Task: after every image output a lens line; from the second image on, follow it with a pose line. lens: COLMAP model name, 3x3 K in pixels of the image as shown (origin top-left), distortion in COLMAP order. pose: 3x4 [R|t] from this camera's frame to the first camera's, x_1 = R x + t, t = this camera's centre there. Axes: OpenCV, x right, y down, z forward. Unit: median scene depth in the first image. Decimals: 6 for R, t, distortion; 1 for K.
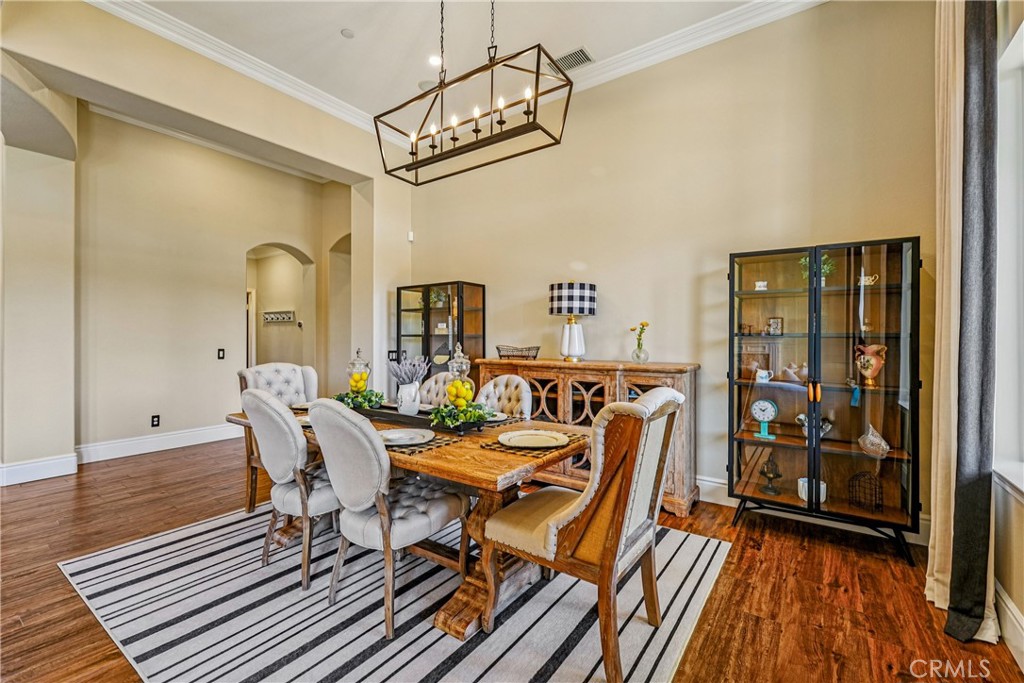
lens RADIAL K [[424.1, 0, 506.3], [0, 424.1, 342.1], [0, 0, 1]] dist [0.001455, 0.000363]
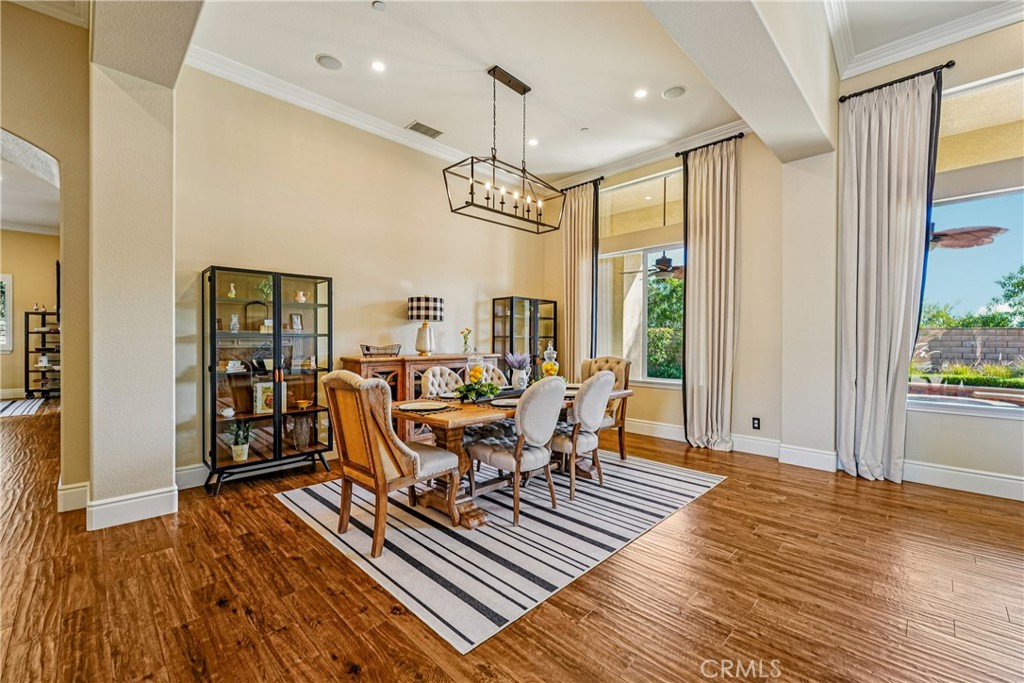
lens RADIAL K [[424.1, 0, 503.4], [0, 424.1, 343.8], [0, 0, 1]] dist [0.001455, 0.000363]
pose [[0.206316, -0.018072, 0.978319, -1.137640], [0.004468, 0.999836, 0.017528, -0.012459], [-0.978475, 0.000755, 0.206363, 0.501501]]
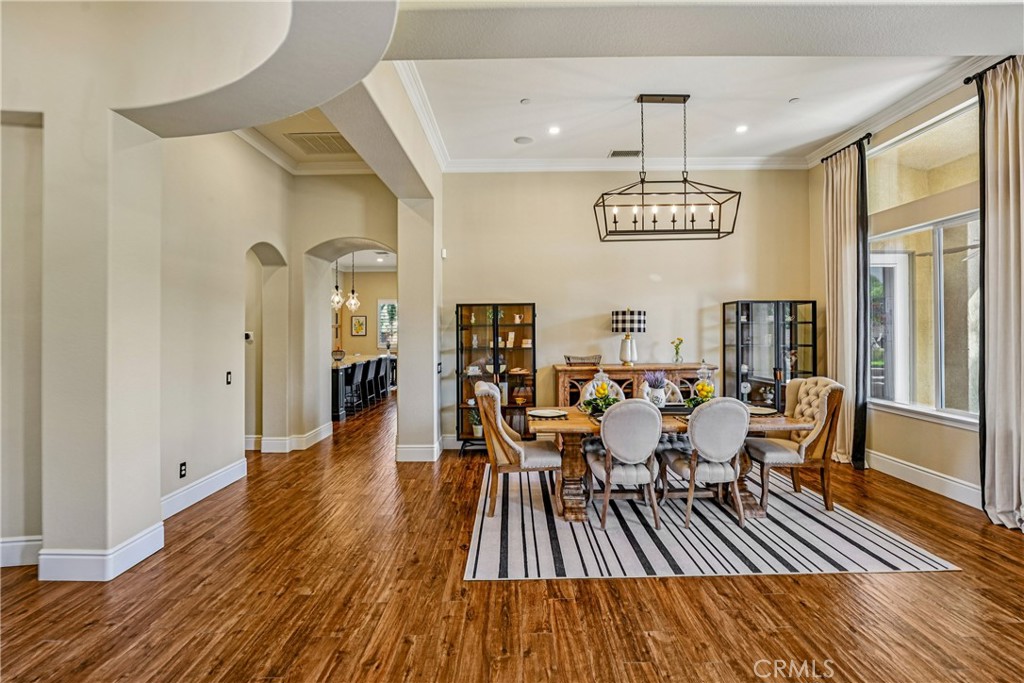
lens RADIAL K [[449.9, 0, 506.6], [0, 449.9, 335.9], [0, 0, 1]] dist [-0.002522, -0.002452]
pose [[0.832877, -0.019708, 0.553107, -1.042309], [0.019610, 0.999789, 0.006094, -0.071435], [-0.553111, 0.005771, 0.833088, -0.020558]]
